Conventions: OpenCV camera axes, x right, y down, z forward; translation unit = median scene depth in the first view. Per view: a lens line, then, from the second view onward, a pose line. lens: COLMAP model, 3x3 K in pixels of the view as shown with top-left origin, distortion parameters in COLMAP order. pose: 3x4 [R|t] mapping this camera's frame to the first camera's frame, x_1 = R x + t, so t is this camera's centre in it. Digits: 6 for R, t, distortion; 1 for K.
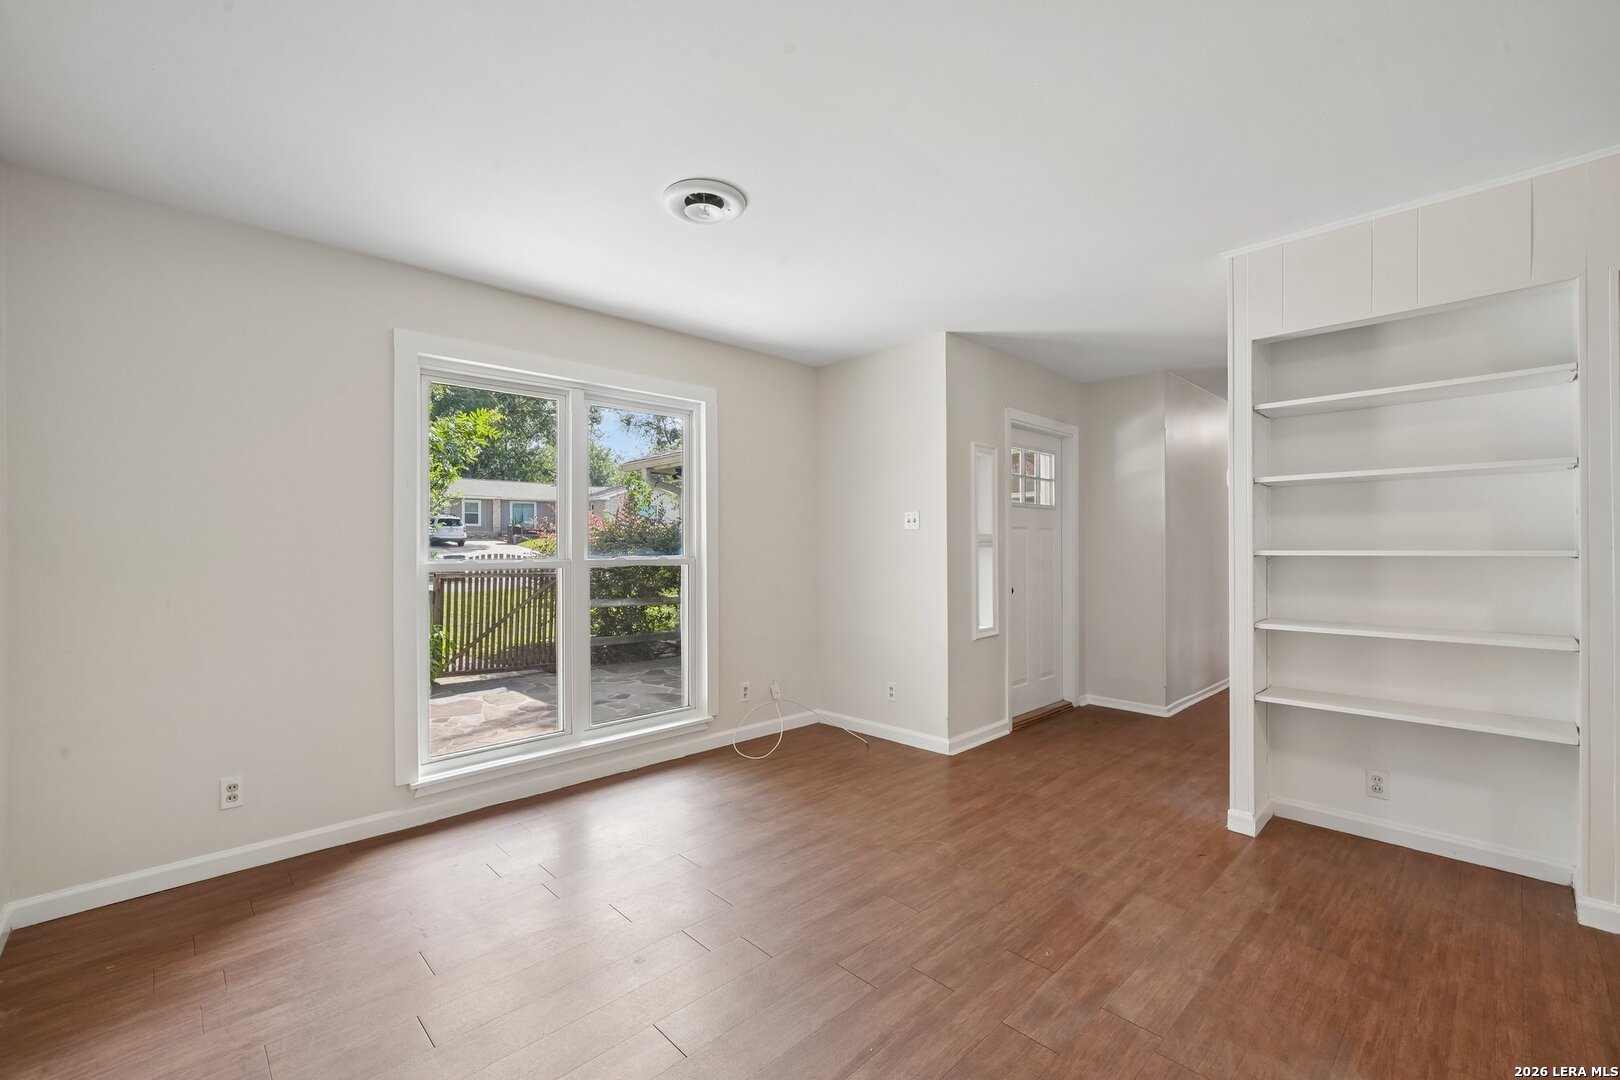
lens RADIAL K [[682.8, 0, 805.4], [0, 682.8, 542.5], [0, 0, 1]] dist [0.003504, 0.000288]
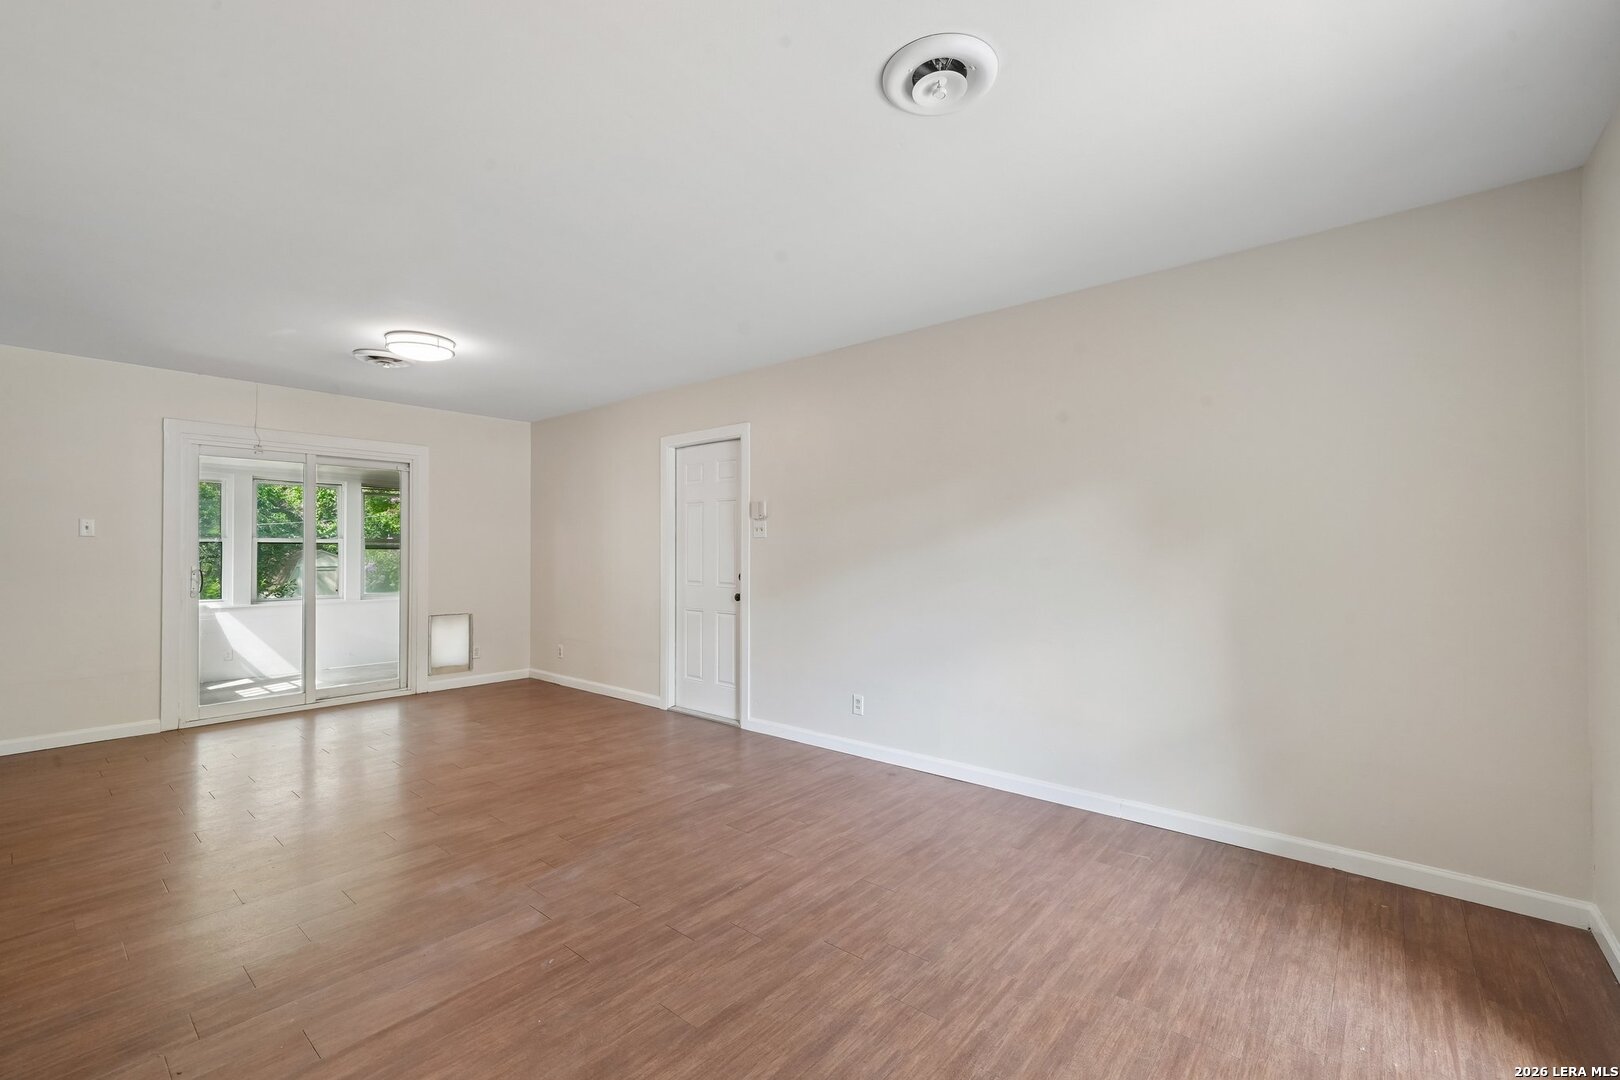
lens RADIAL K [[682.8, 0, 812.8], [0, 682.8, 544.5], [0, 0, 1]] dist [0.003504, 0.000288]
pose [[-0.994114, 0.004141, -0.108264, 0.070800], [0.006394, 0.999770, -0.020473, 0.015117], [0.108155, -0.021045, -0.993911, 1.815264]]
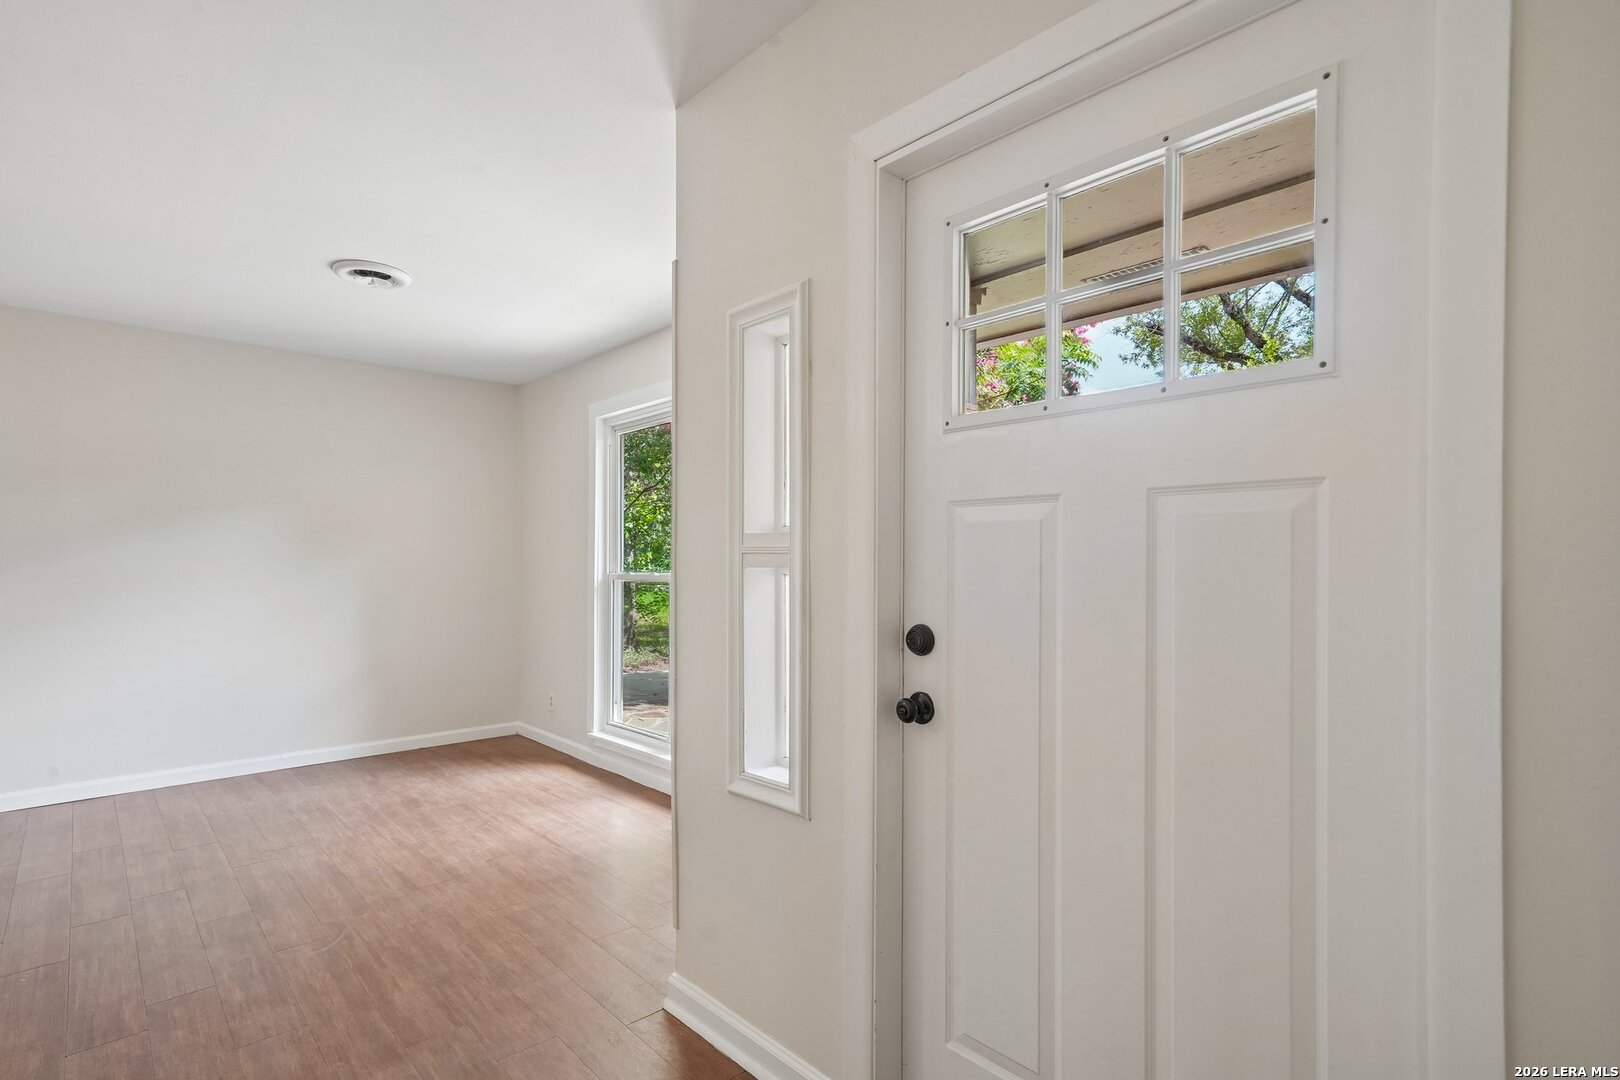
lens RADIAL K [[782.3, 0, 800.4], [0, 782.3, 547.2], [0, 0, 1]] dist [0.004589, 0.000875]
pose [[-0.023538, -0.015413, -0.999604, 1.298873], [0.006355, 0.999859, -0.015567, 0.007794], [0.999703, -0.006718, -0.023436, 1.899148]]
